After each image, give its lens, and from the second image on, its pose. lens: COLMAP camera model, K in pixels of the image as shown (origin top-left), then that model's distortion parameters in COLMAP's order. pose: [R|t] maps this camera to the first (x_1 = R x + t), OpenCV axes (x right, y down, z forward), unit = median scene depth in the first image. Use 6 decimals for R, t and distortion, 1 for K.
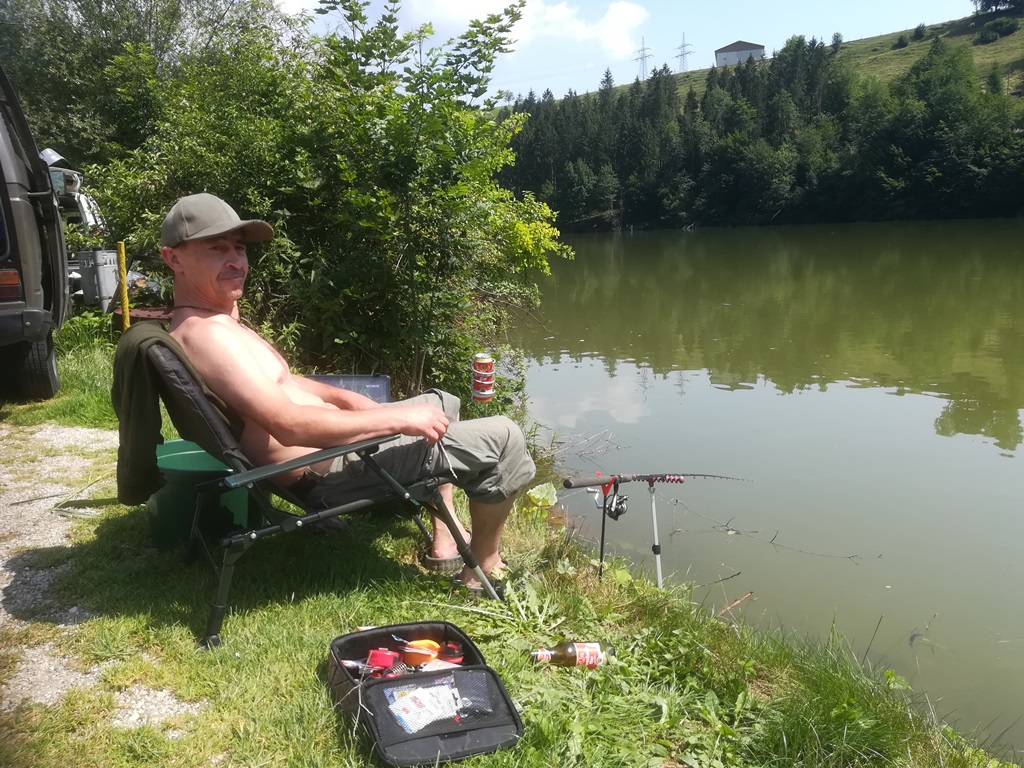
lens RADIAL K [[814.5, 0, 508.7], [0, 814.5, 385.8], [0, 0, 1]] dist [0.058982, -0.075321]
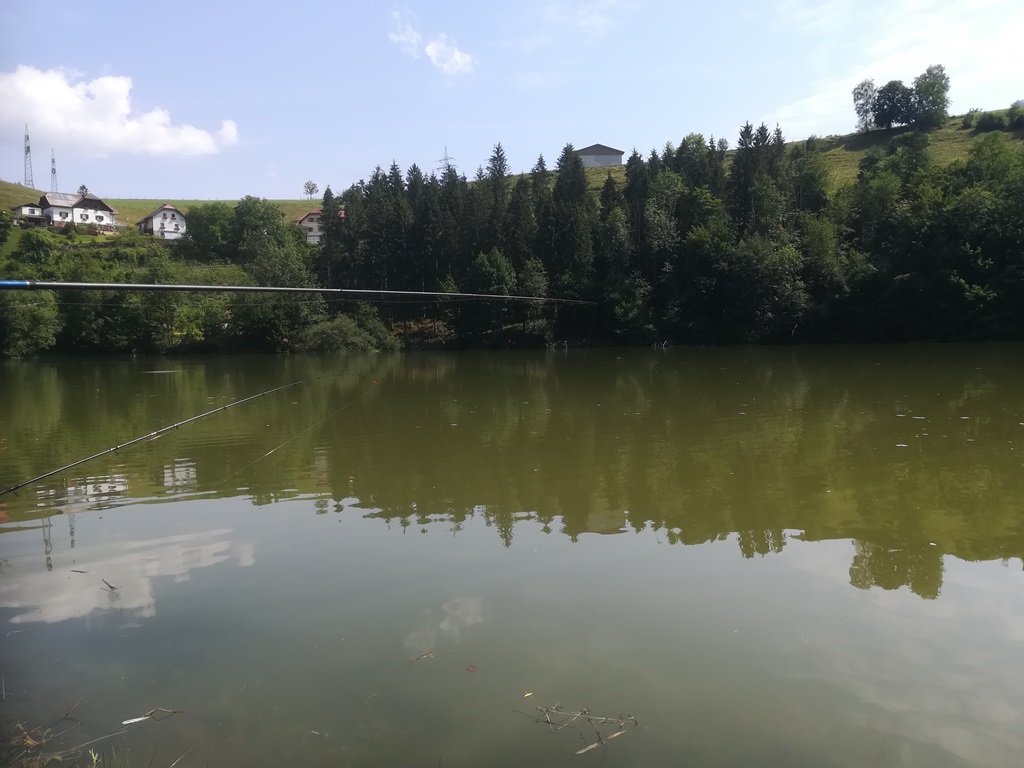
lens RADIAL K [[814.5, 0, 510.4], [0, 814.5, 391.0], [0, 0, 1]] dist [0.058982, -0.075321]
pose [[0.947485, 0.005621, 0.319752, -0.132886], [0.039576, 0.990099, -0.134678, -0.056995], [-0.317343, 0.140260, 0.937881, 0.346047]]
